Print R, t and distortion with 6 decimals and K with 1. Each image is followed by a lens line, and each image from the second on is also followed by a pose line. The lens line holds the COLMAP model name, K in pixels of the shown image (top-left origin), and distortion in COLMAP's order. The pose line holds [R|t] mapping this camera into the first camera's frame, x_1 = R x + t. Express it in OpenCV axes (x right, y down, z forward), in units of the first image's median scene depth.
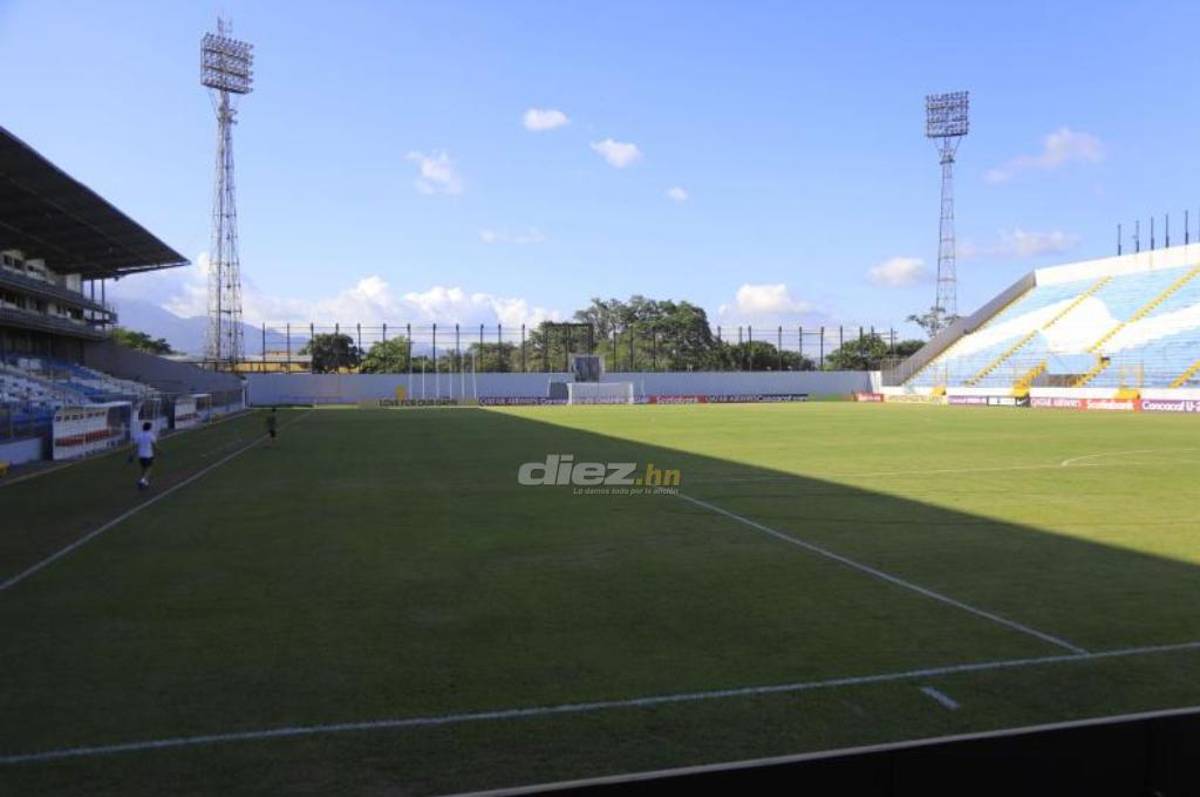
lens RADIAL K [[1000.9, 0, 653.4], [0, 1000.9, 393.8], [0, 0, 1]] dist [-0.054468, 0.140983]
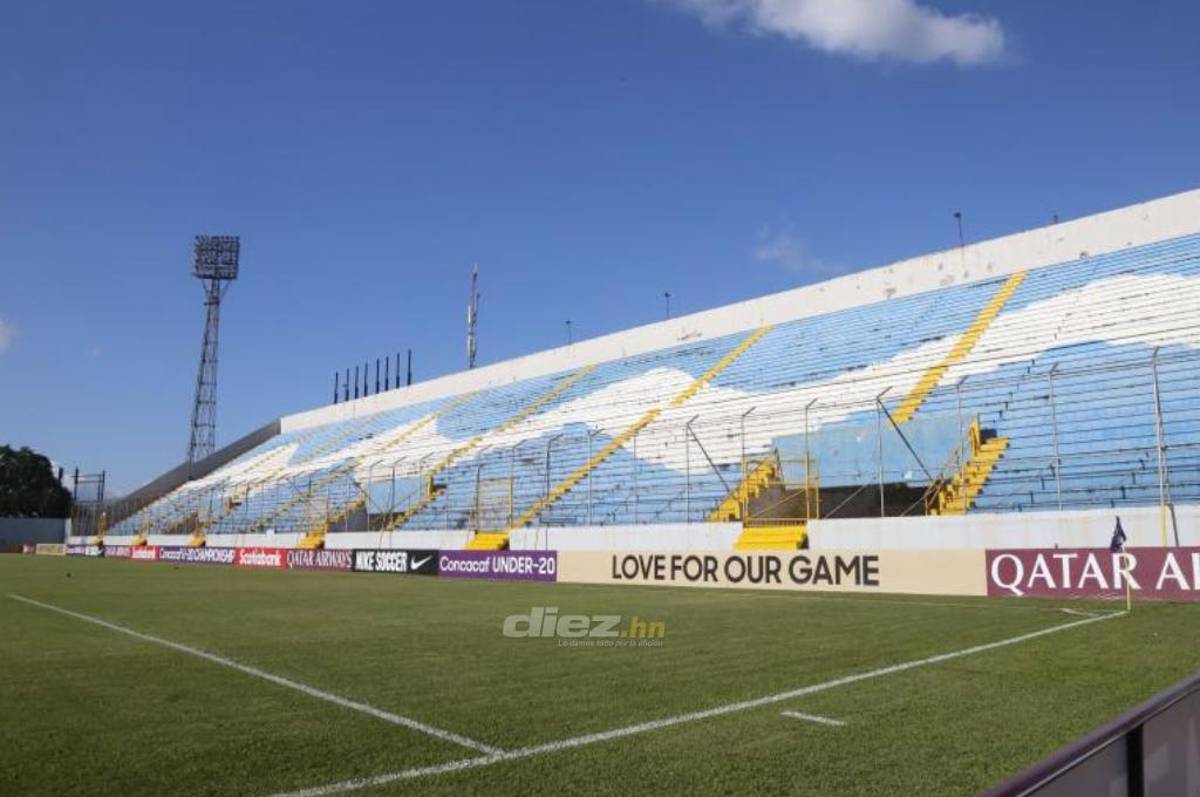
lens RADIAL K [[872.7, 0, 633.1], [0, 872.7, 399.5], [0, 0, 1]] dist [-0.128351, 0.092681]
pose [[0.878993, 0.080279, 0.470027, 0.276313], [0.005272, 0.984029, -0.177929, 0.006941], [-0.476805, 0.158876, 0.864532, 0.110943]]
